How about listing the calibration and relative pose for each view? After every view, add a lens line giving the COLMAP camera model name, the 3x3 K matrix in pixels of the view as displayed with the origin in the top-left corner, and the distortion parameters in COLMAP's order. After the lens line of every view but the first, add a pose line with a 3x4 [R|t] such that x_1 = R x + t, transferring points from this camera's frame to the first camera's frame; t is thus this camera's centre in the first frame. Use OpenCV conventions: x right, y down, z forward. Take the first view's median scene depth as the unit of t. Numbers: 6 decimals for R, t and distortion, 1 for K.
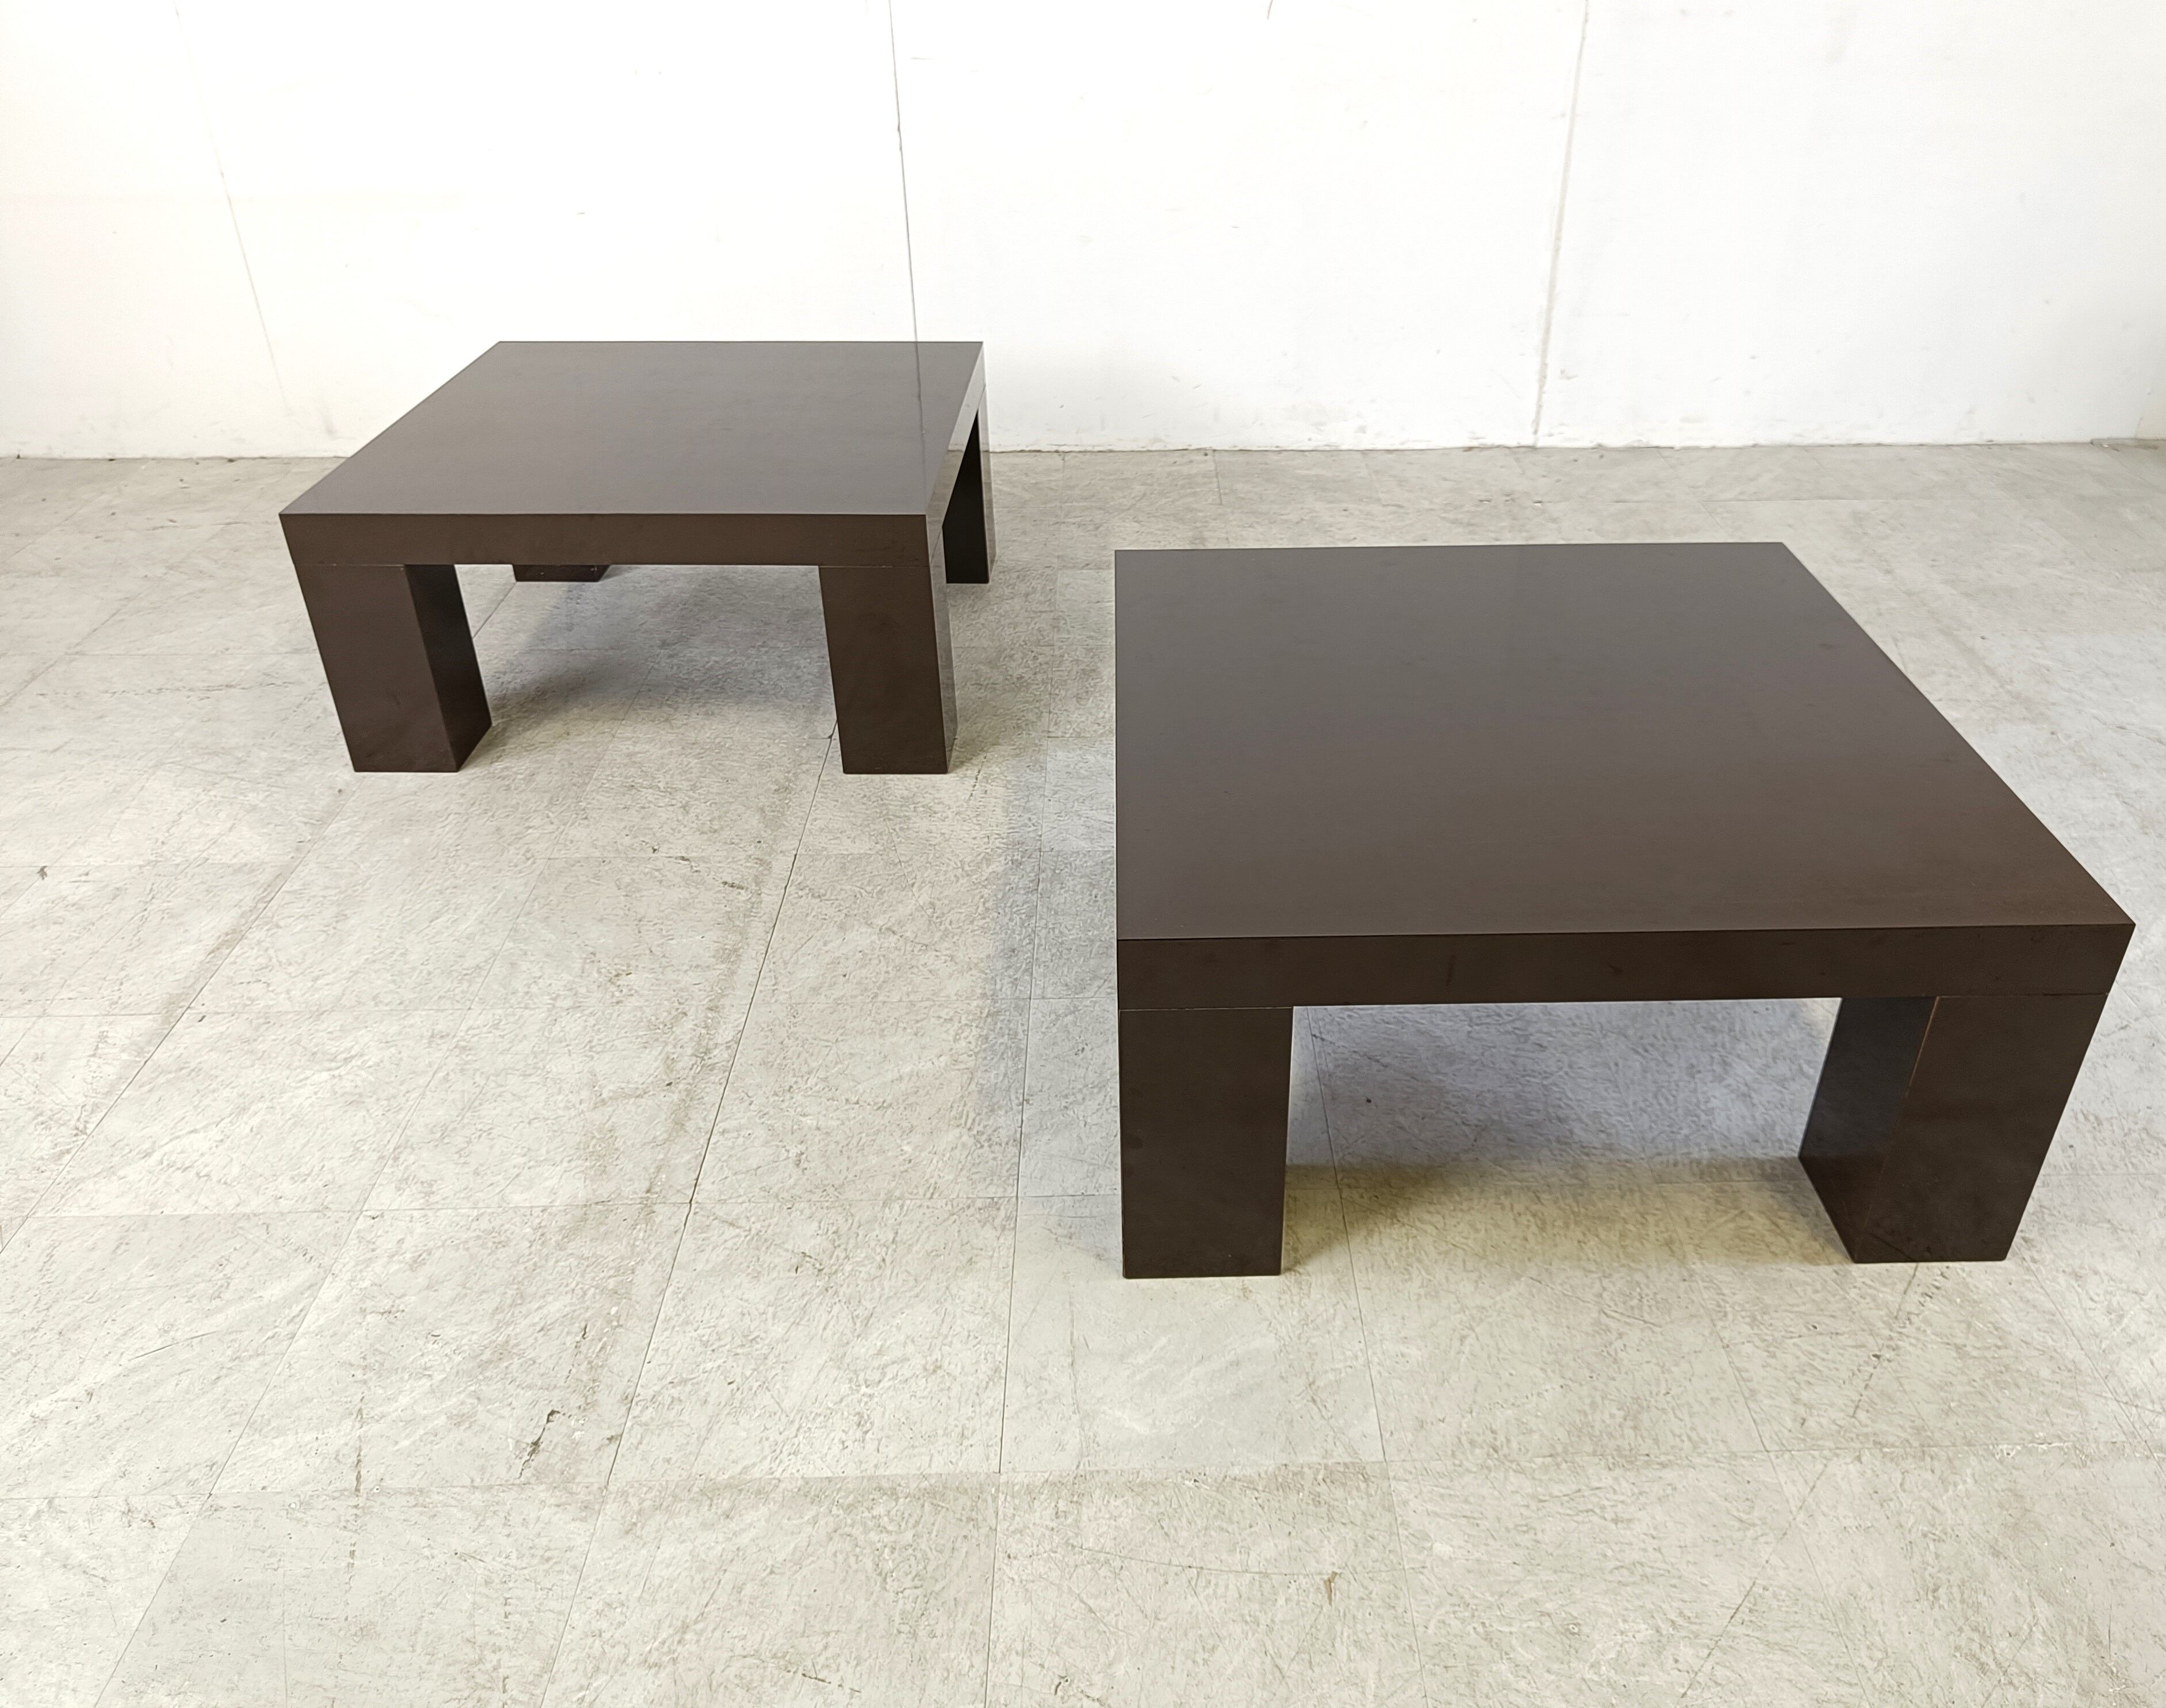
lens RADIAL K [[1641.5, 0, 1181.7], [0, 1641.5, 831.7], [0, 0, 1]] dist [-0.000417, 0.005961]
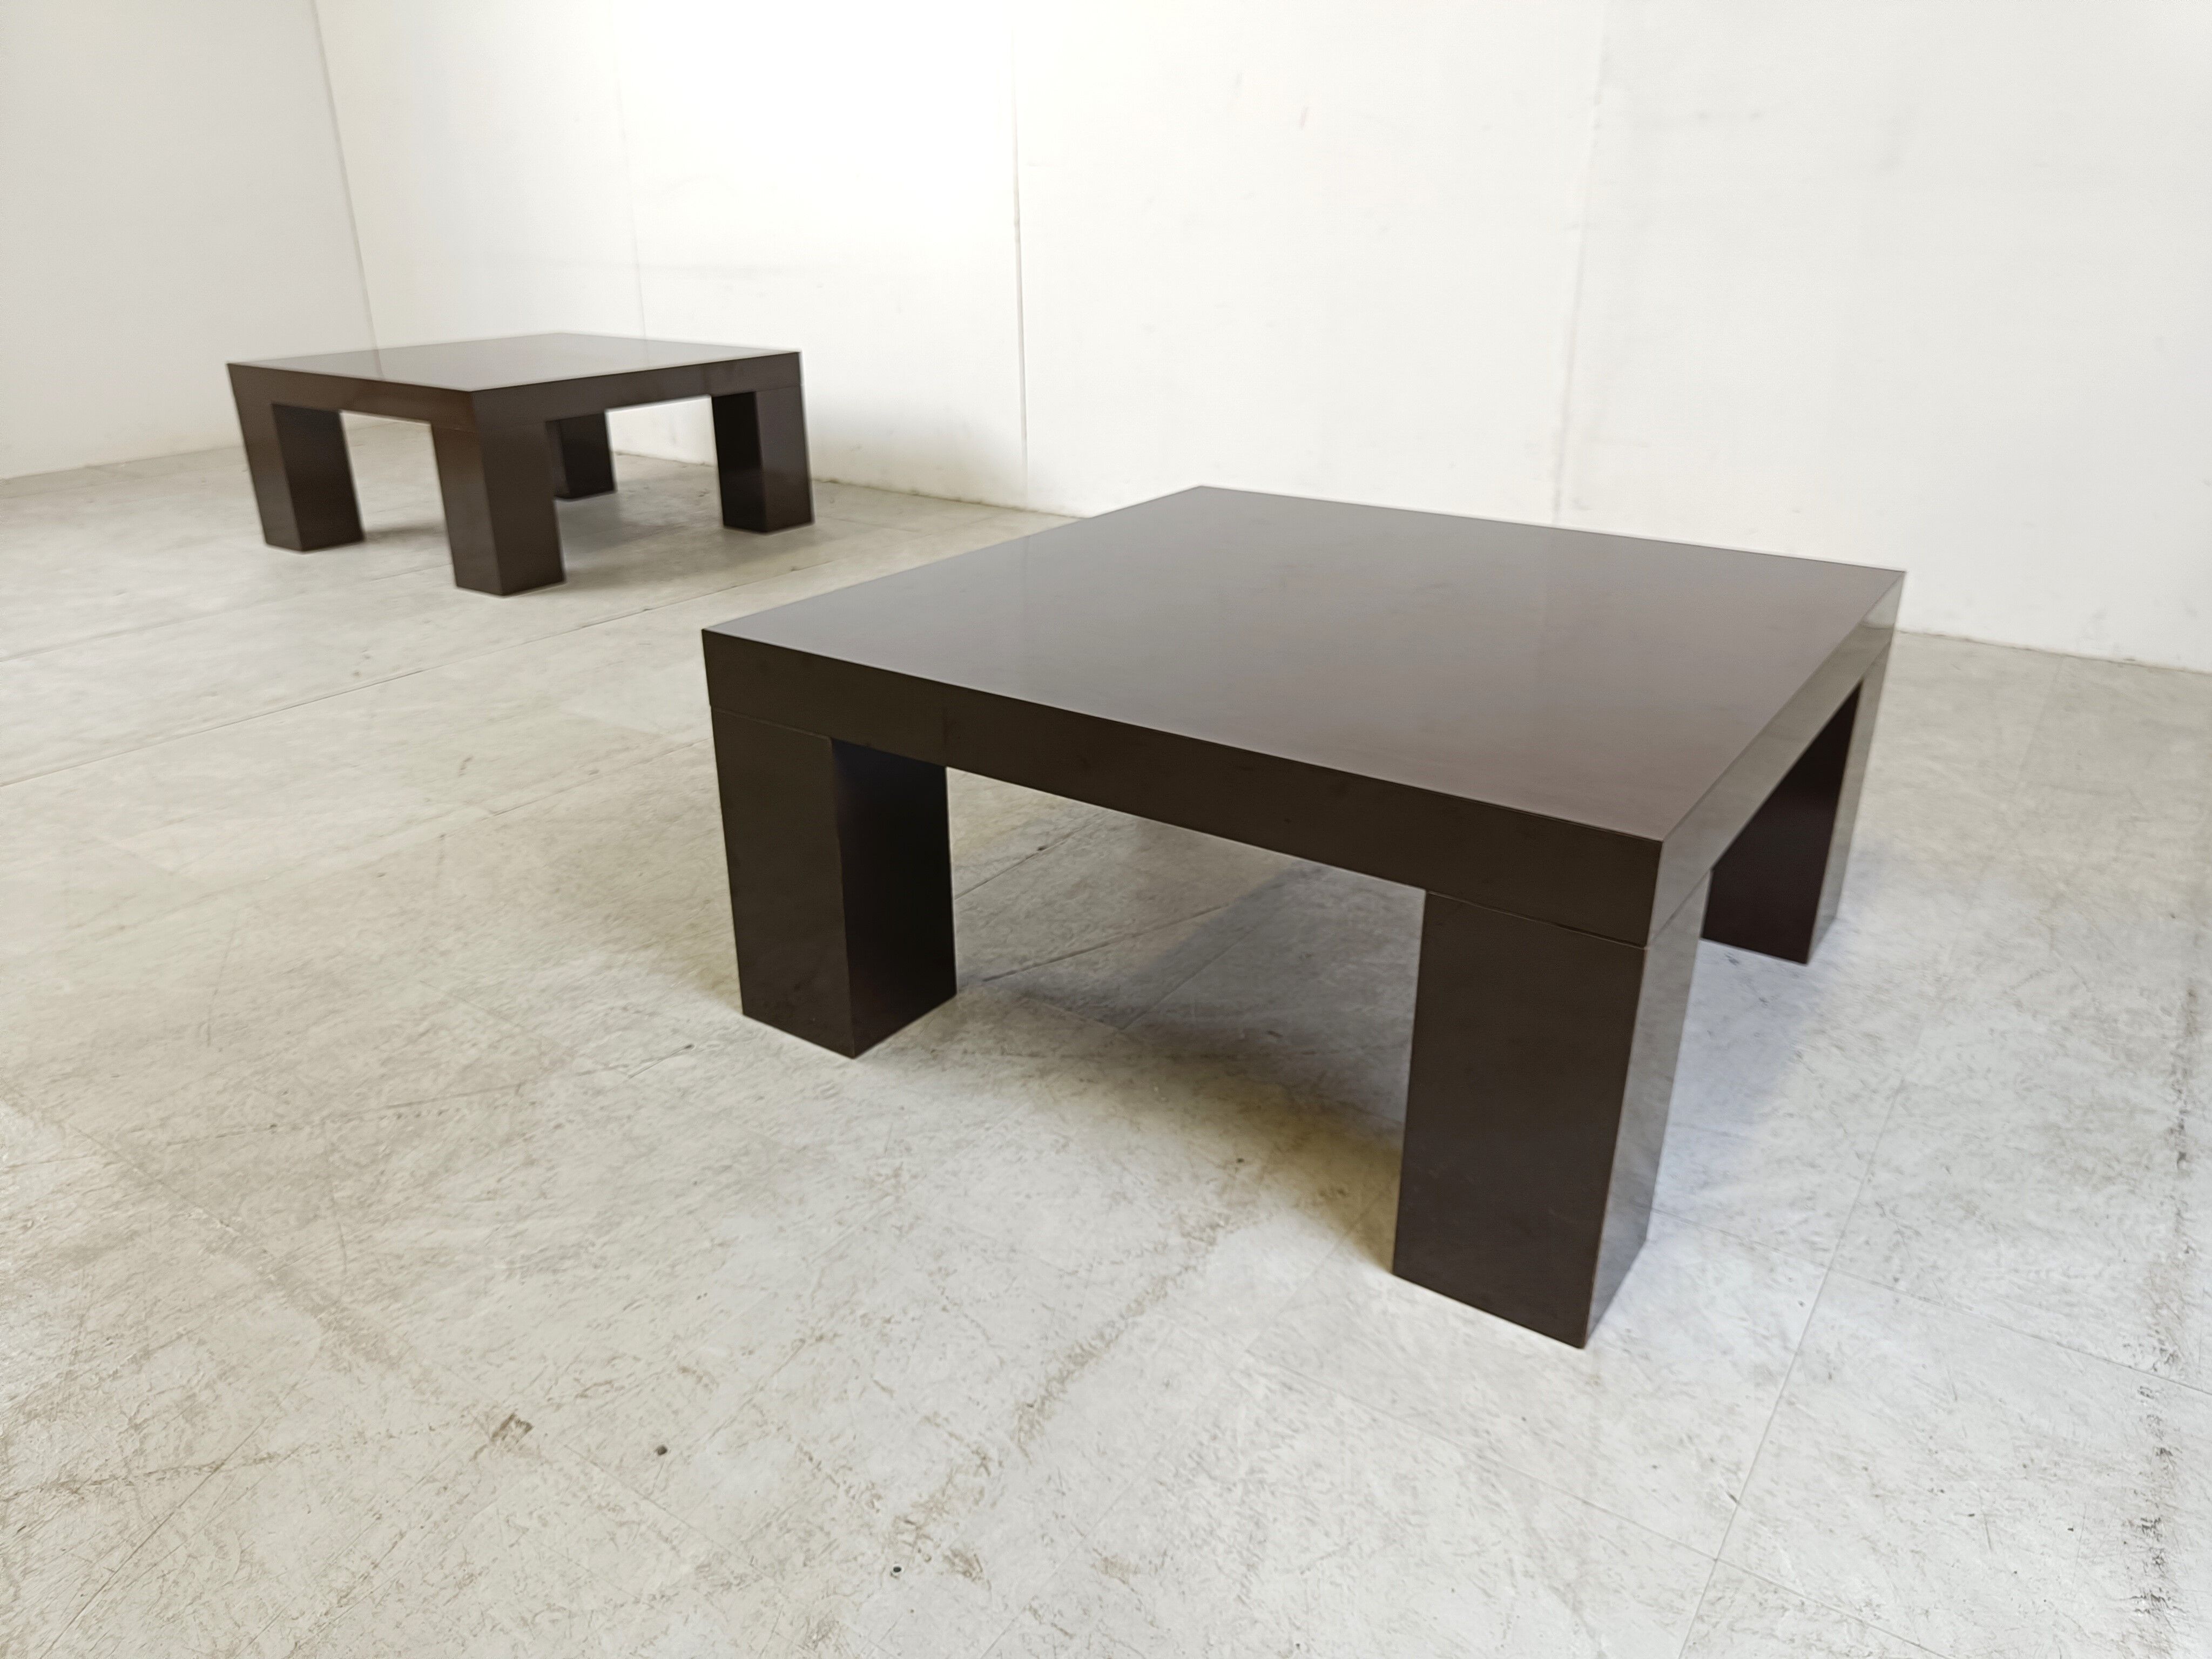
lens RADIAL K [[1538.1, 0, 1125.6], [0, 1538.1, 844.2], [0, 0, 1]] dist [0.007190, -0.001176]
pose [[0.814024, 0.231107, -0.532873, 1.302714], [-0.303246, 0.951571, -0.050547, 0.056178], [0.495385, 0.202738, 0.844684, 0.456464]]
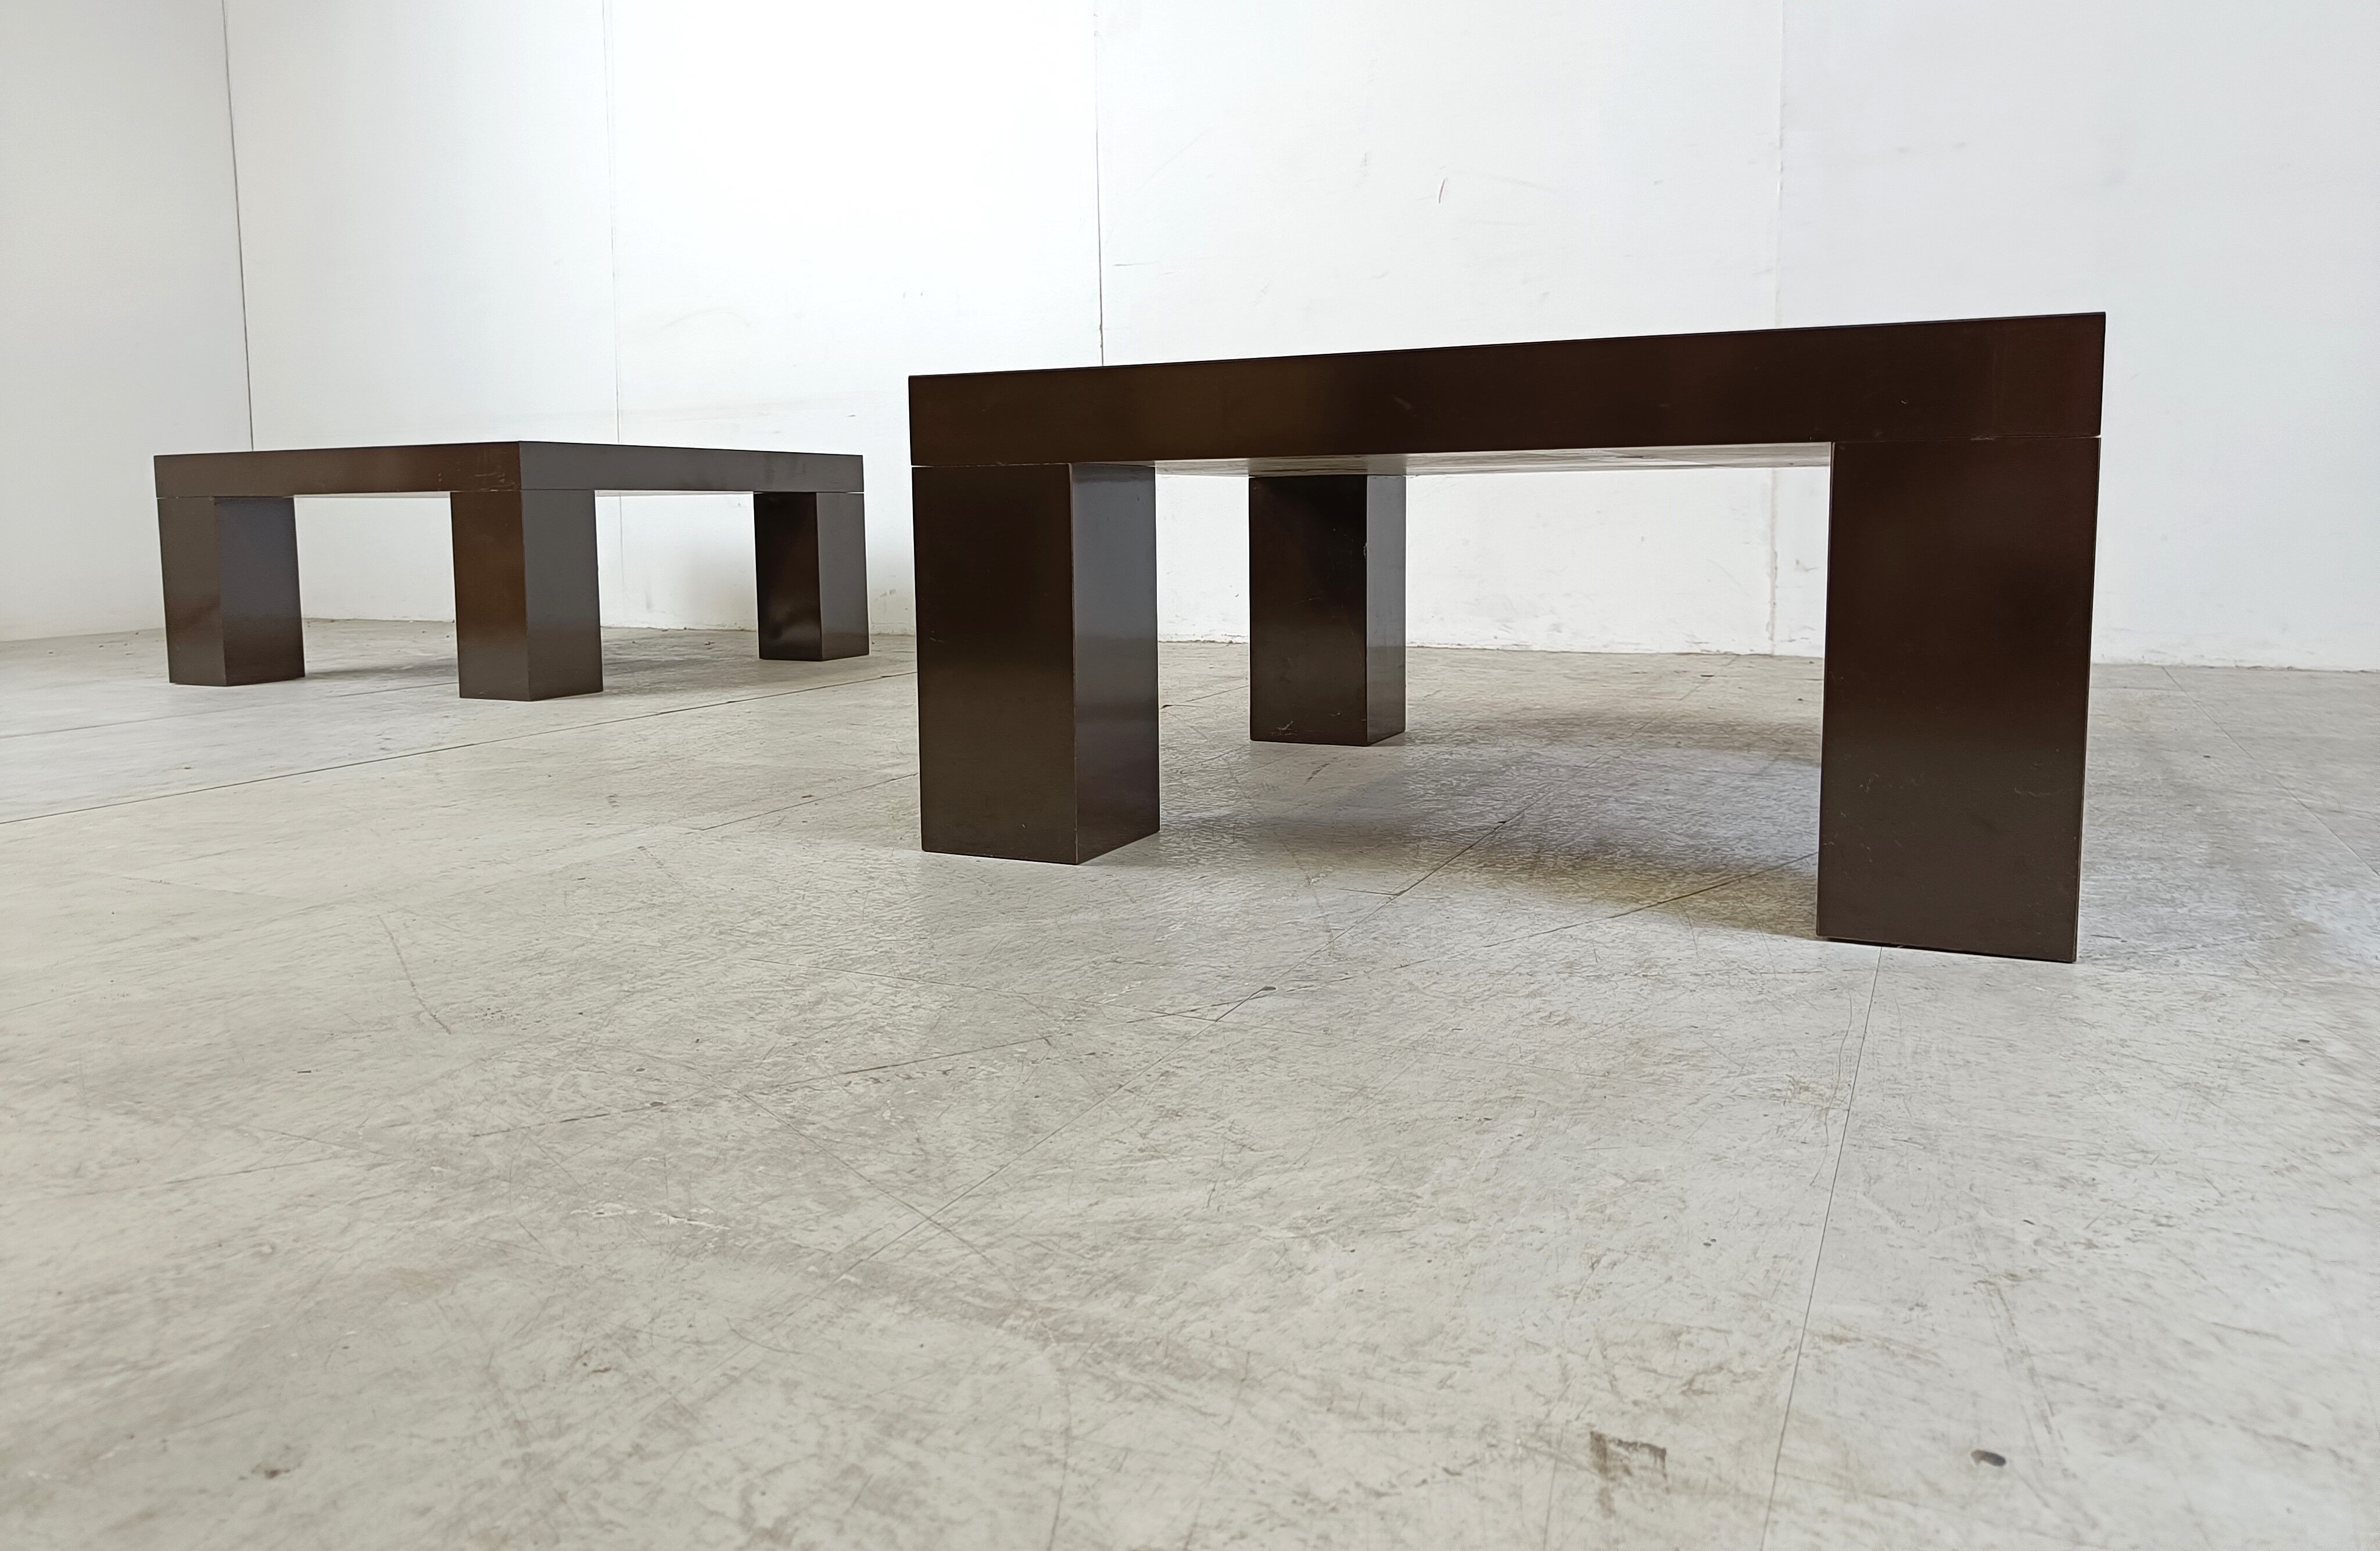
lens RADIAL K [[1659.7, 0, 1182.7], [0, 1659.7, 645.0], [0, 0, 1]] dist [0.011071, -0.007846]
pose [[0.889204, 0.025856, -0.456780, 0.831629], [-0.226820, 0.891980, -0.391055, 0.365617], [0.397328, 0.451335, 0.799017, 0.582797]]
